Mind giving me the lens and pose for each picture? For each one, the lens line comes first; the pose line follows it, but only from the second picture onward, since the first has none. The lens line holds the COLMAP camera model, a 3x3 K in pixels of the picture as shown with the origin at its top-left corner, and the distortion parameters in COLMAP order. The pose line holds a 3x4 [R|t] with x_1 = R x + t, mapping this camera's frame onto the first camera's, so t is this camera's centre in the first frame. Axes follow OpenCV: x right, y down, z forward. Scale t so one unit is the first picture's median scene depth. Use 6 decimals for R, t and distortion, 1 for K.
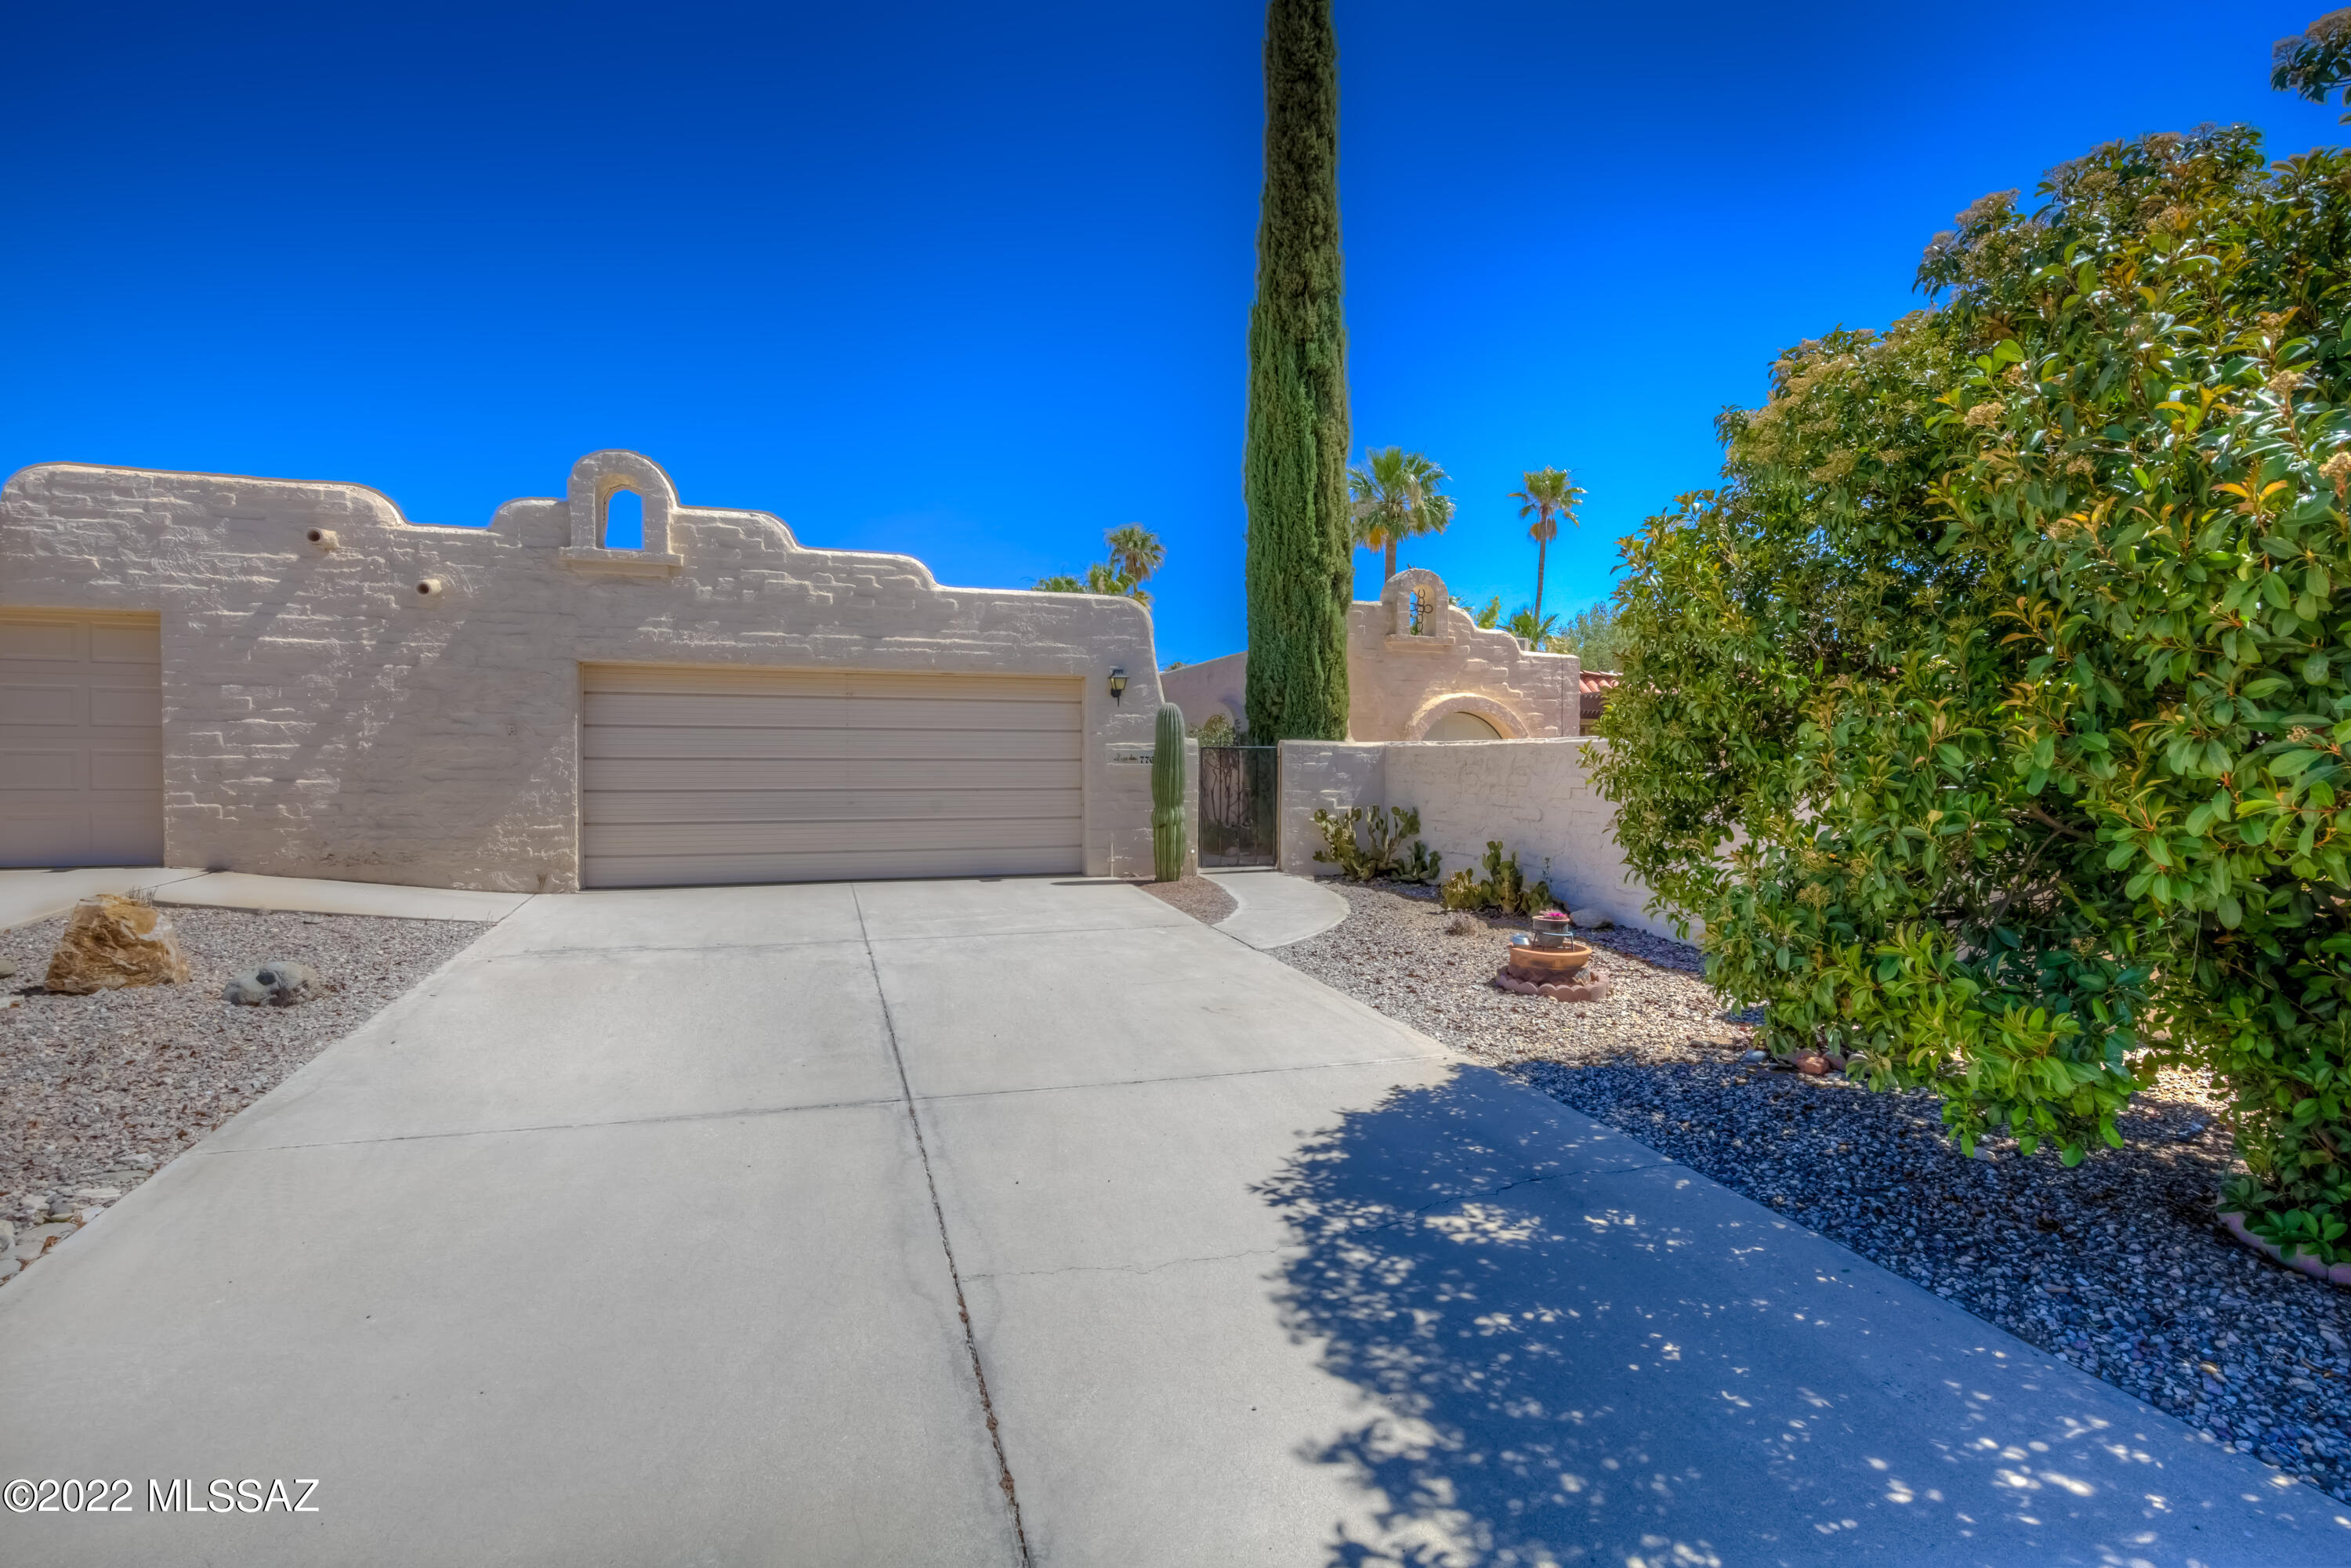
lens RADIAL K [[1100.2, 0, 1120.4], [0, 1100.2, 797.2], [0, 0, 1]] dist [0.004194, 0.000289]
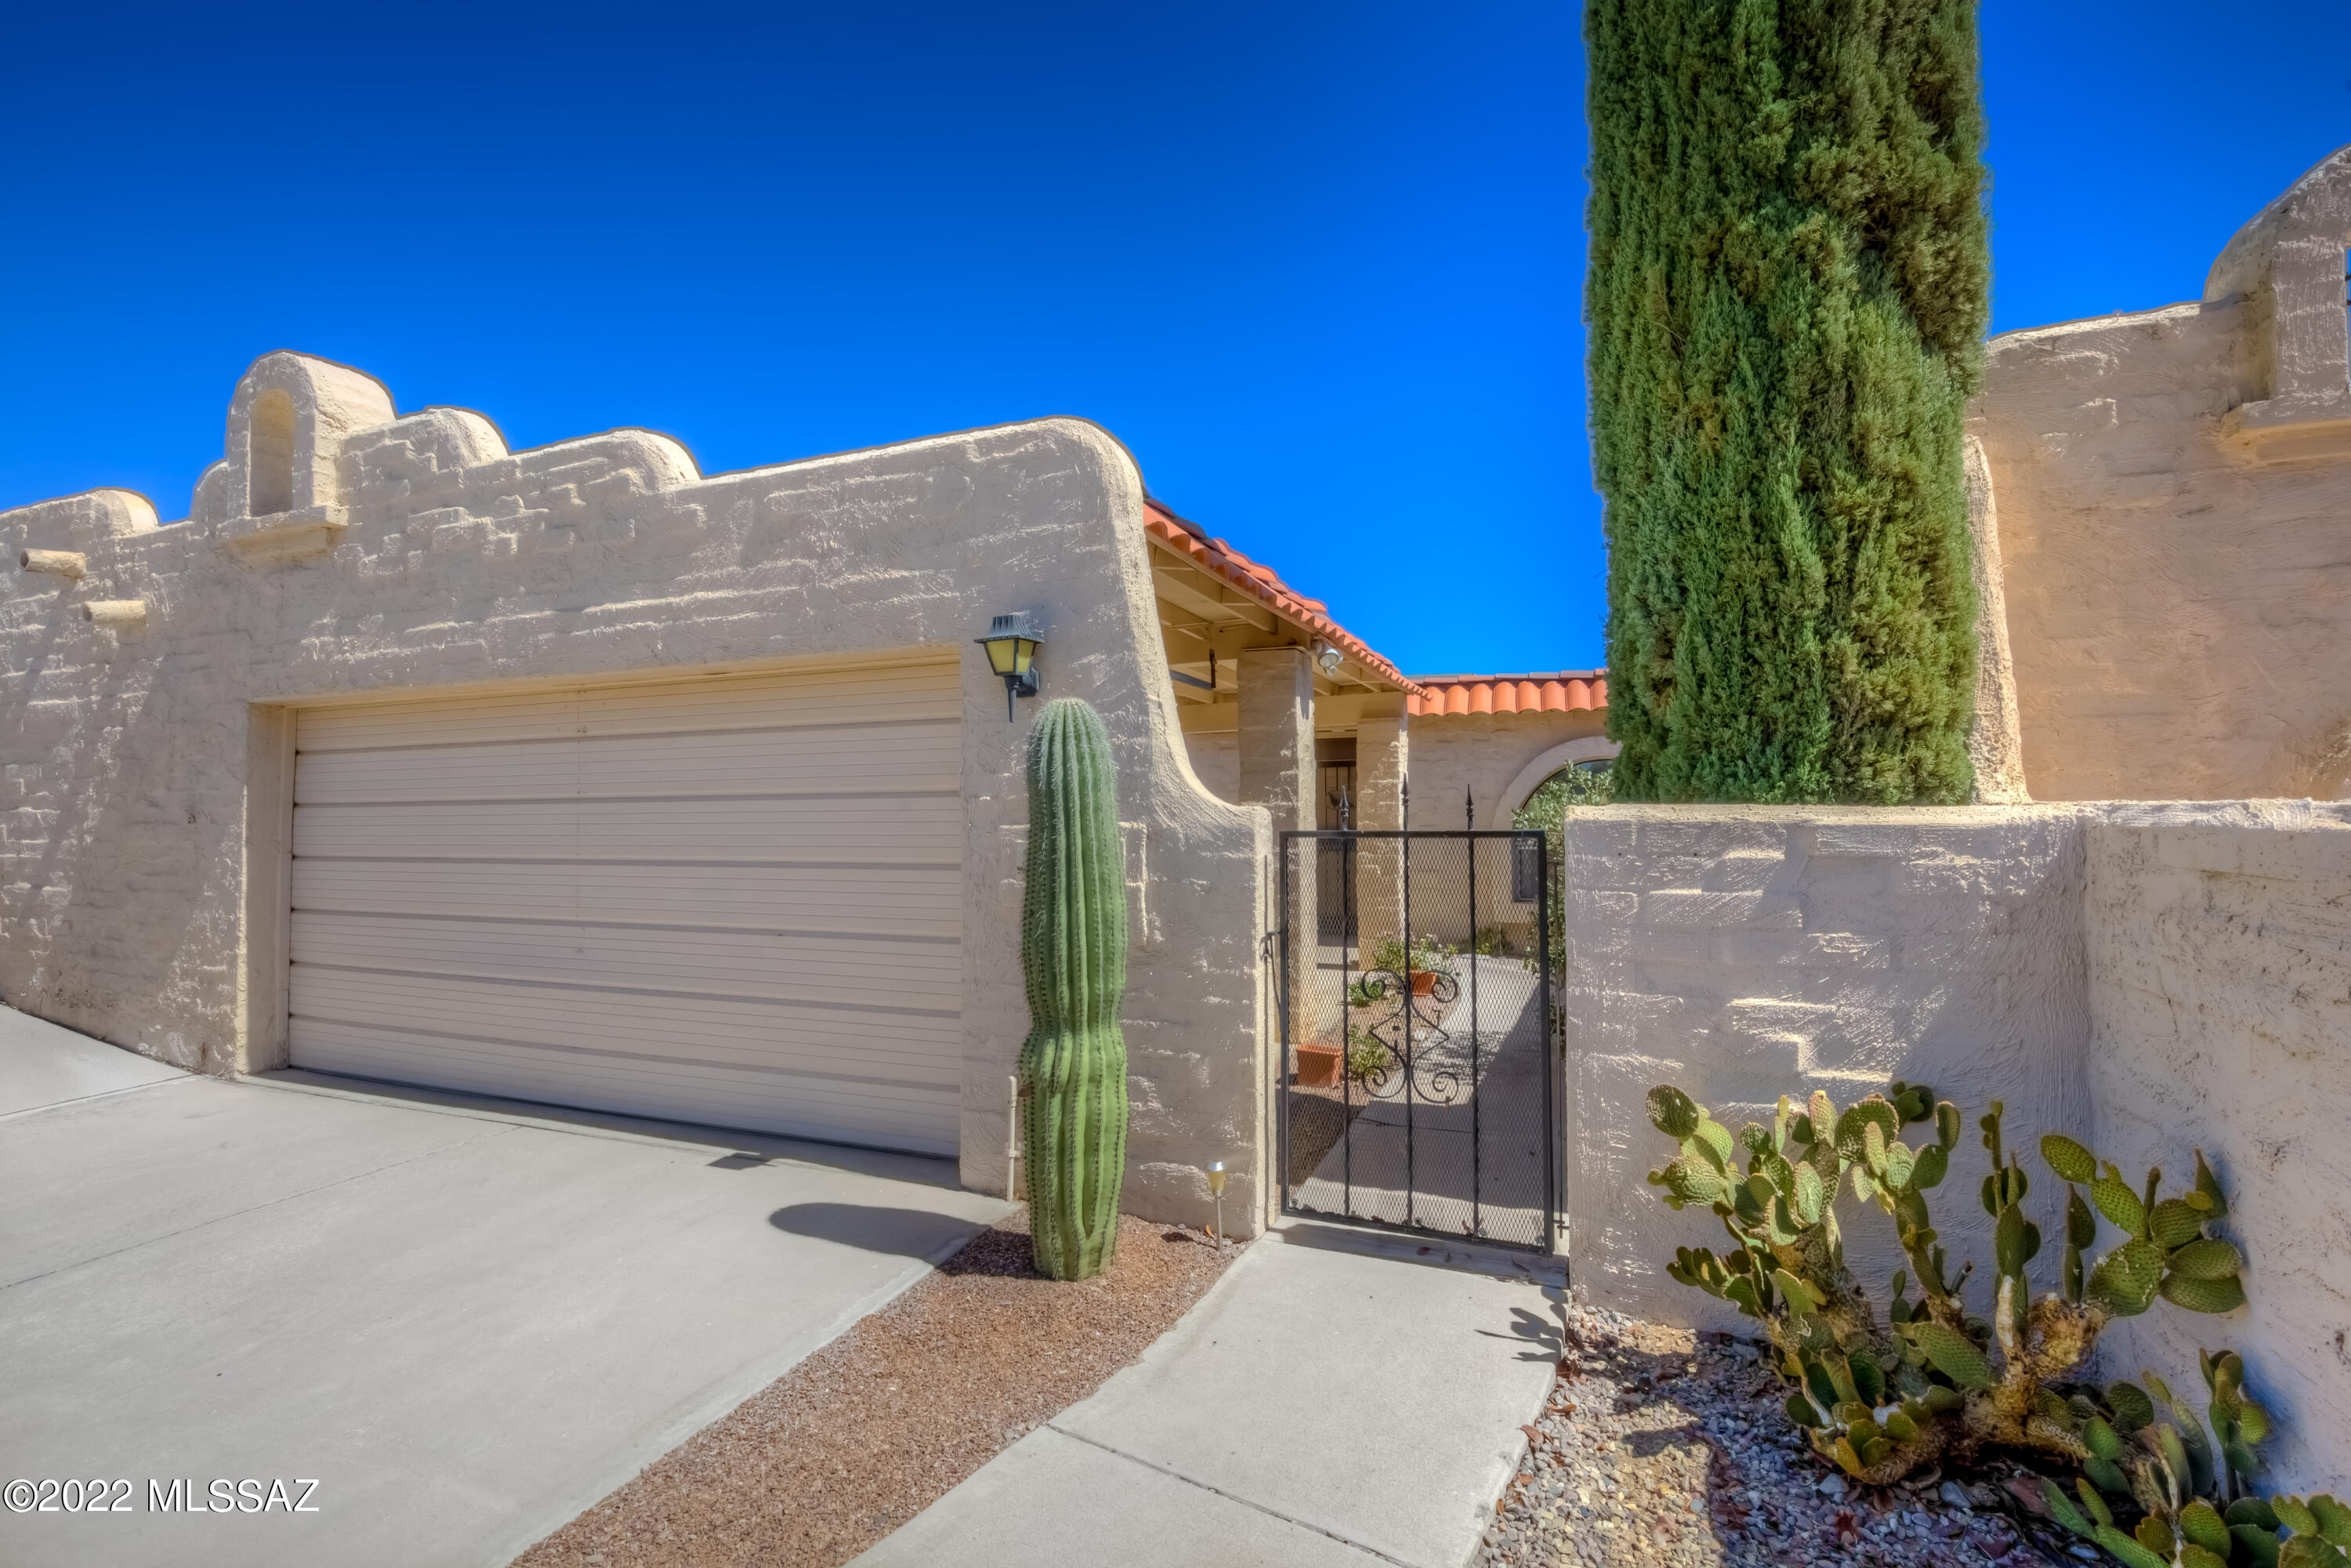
lens RADIAL K [[1100.2, 0, 1120.4], [0, 1100.2, 797.2], [0, 0, 1]] dist [0.004194, 0.000289]
pose [[0.764695, -0.022114, -0.644013, 0.257096], [-0.011762, 0.998765, -0.048262, -0.041589], [0.644286, 0.044481, 0.763490, 0.762057]]
